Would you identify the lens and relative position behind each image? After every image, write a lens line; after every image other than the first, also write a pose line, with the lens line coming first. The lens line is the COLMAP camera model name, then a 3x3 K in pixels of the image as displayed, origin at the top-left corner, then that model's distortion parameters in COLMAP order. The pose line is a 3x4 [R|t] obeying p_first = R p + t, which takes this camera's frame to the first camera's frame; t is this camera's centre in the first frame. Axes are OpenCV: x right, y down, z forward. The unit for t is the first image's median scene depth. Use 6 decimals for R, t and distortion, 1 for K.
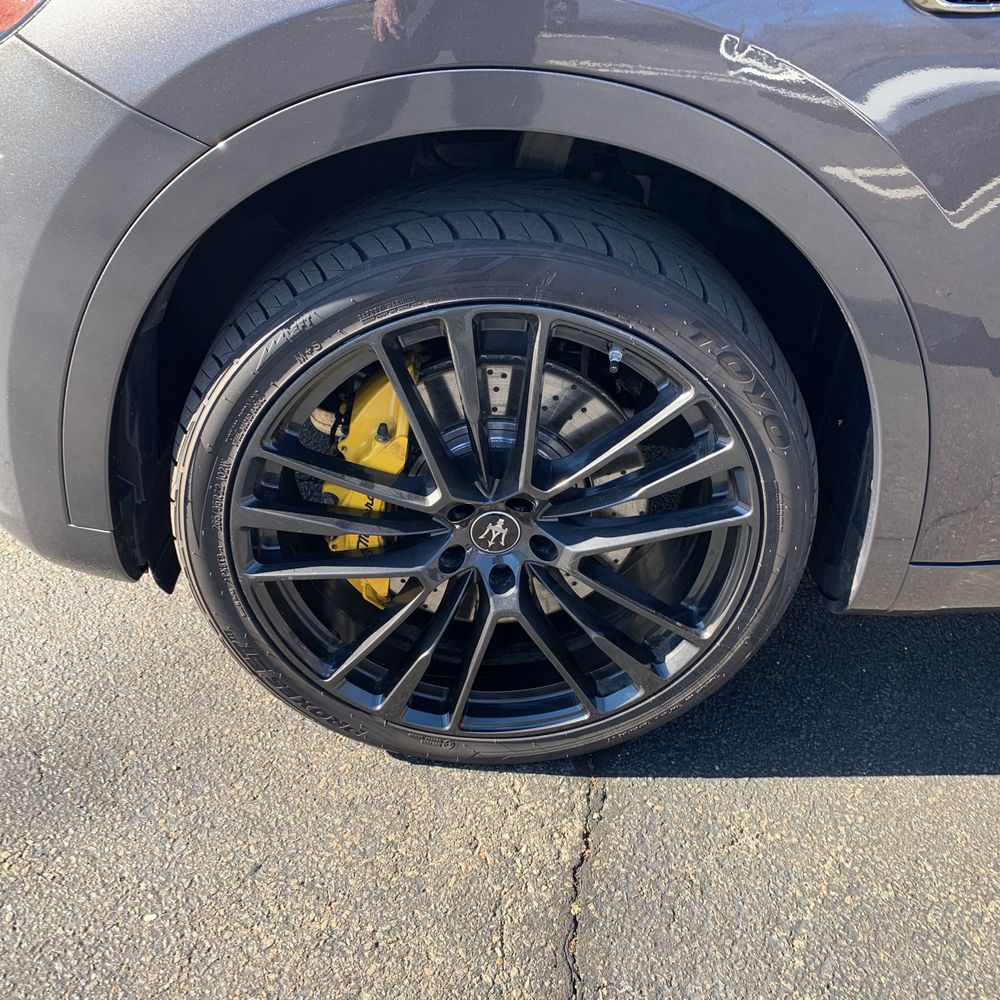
lens RADIAL K [[1021.2, 0, 500.0], [0, 1021.2, 500.0], [0, 0, 1]] dist [0.121951, -0.300922]
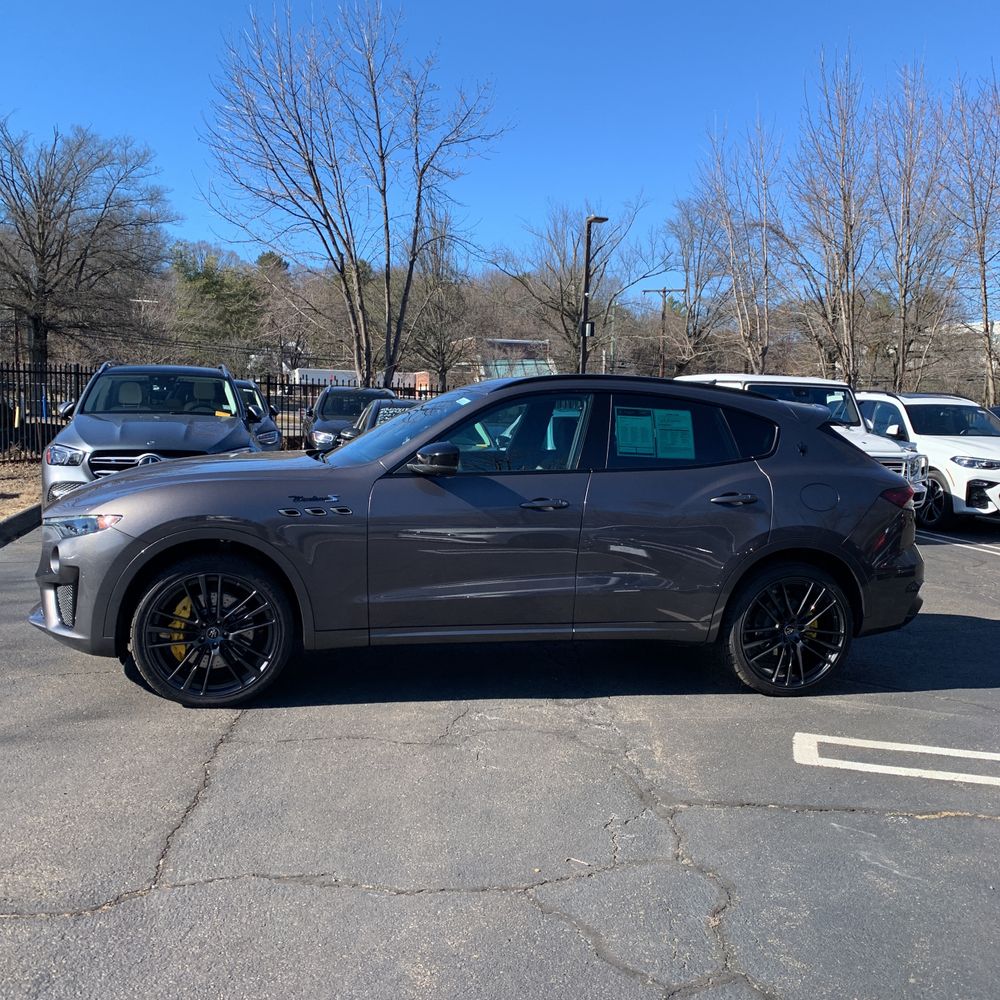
lens RADIAL K [[1070.5, 0, 500.0], [0, 1070.5, 500.0], [0, 0, 1]] dist [0.019081, -0.046074]
pose [[0.973277, -0.049022, 0.224342, 0.185175], [0.142687, 0.894564, -0.423551, 1.605513], [-0.179925, 0.444243, 0.877653, -3.345667]]
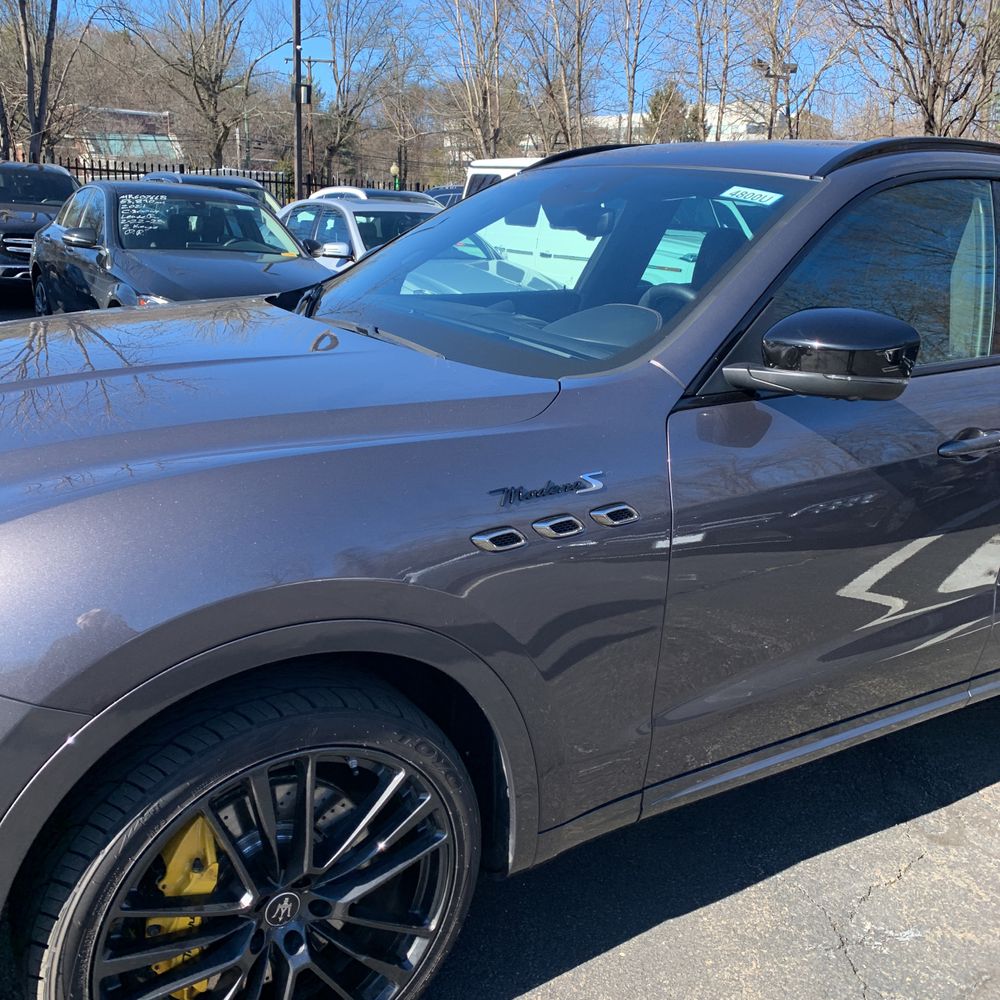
lens RADIAL K [[1051.2, 0, 501.2], [0, 1051.2, 526.8], [0, 0, 1]] dist [0.007821, 0.015310]
pose [[0.837527, -0.171504, 0.518783, -0.422441], [0.284367, 0.947559, -0.145832, -0.172308], [-0.466567, 0.269663, 0.842376, -0.475150]]
